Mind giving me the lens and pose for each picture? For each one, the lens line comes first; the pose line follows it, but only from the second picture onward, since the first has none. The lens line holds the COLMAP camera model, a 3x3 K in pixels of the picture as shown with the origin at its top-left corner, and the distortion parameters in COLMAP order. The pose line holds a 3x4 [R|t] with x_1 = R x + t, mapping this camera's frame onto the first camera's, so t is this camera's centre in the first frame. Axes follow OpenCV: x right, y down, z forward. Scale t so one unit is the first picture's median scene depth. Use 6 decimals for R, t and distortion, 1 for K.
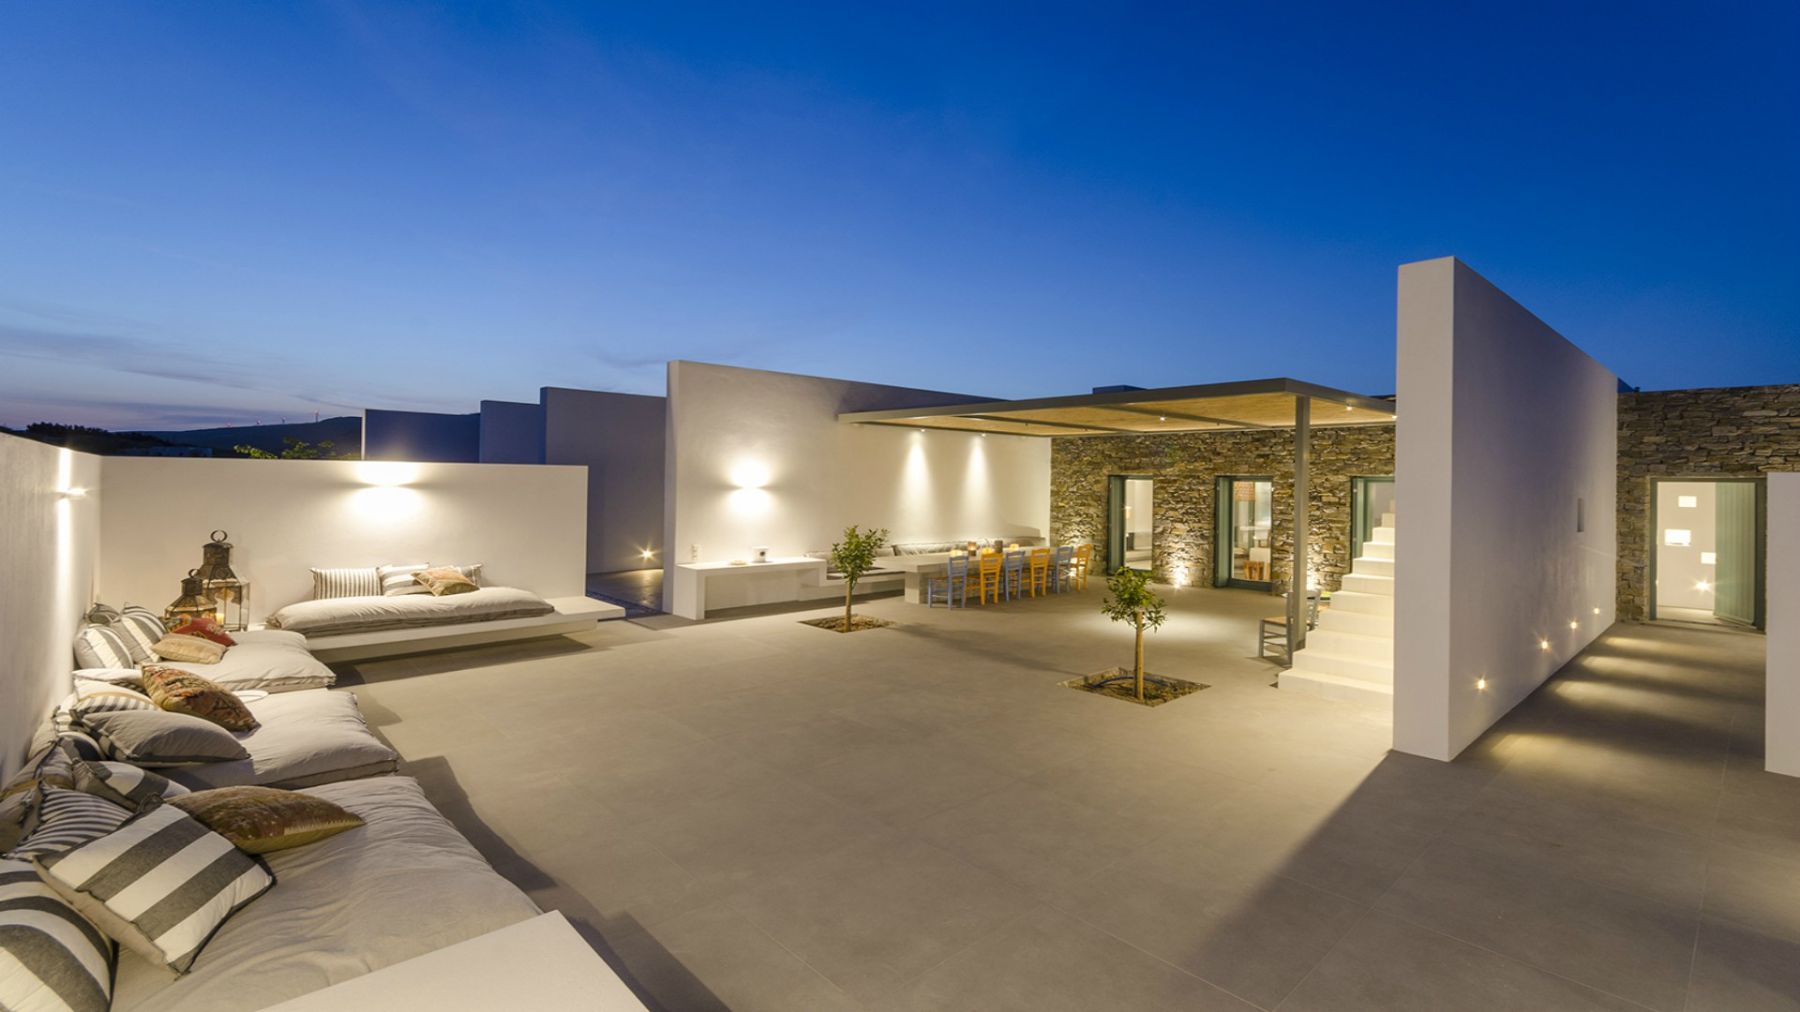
lens RADIAL K [[807.5, 0, 905.0], [0, 807.5, 492.2], [0, 0, 1]] dist [-0.000920, -0.000210]
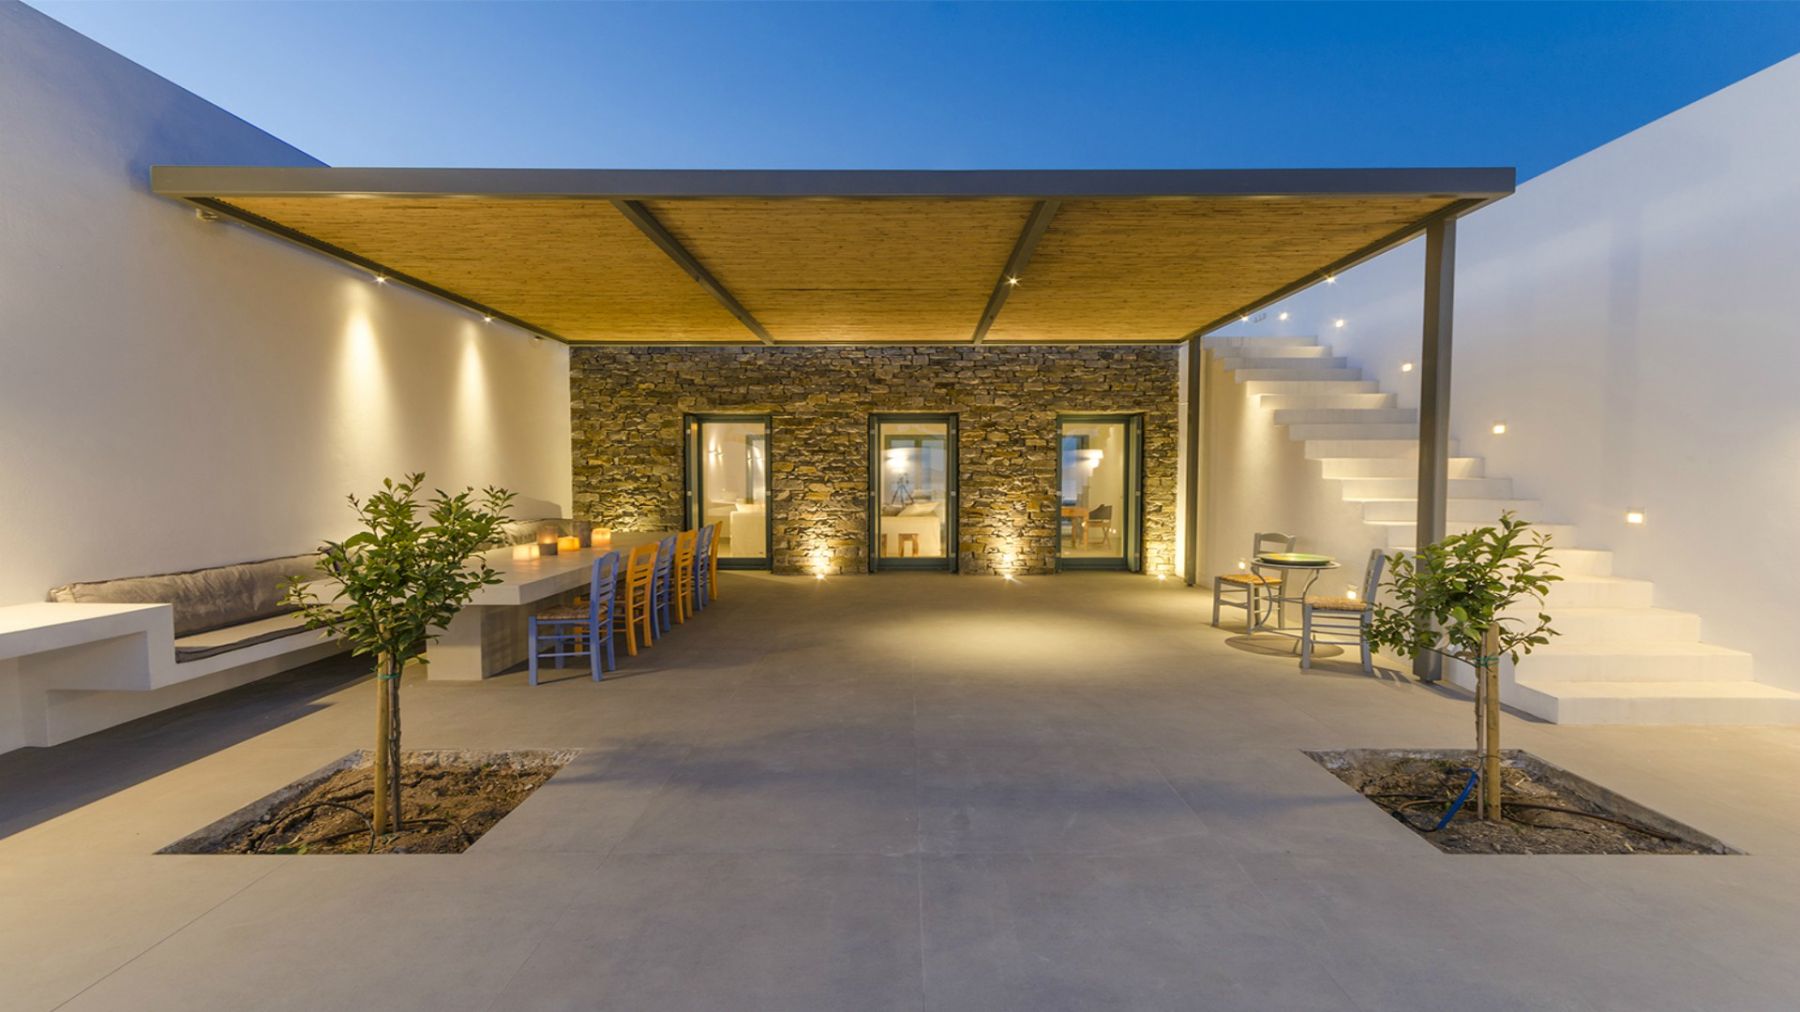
lens RADIAL K [[807.5, 0, 917.5], [0, 807.5, 538.6], [0, 0, 1]] dist [-0.000920, -0.000210]
pose [[0.663343, -0.065811, 0.745416, -0.113982], [0.015655, 0.997128, 0.074103, 0.035479], [-0.748152, -0.037486, 0.662468, 0.487333]]
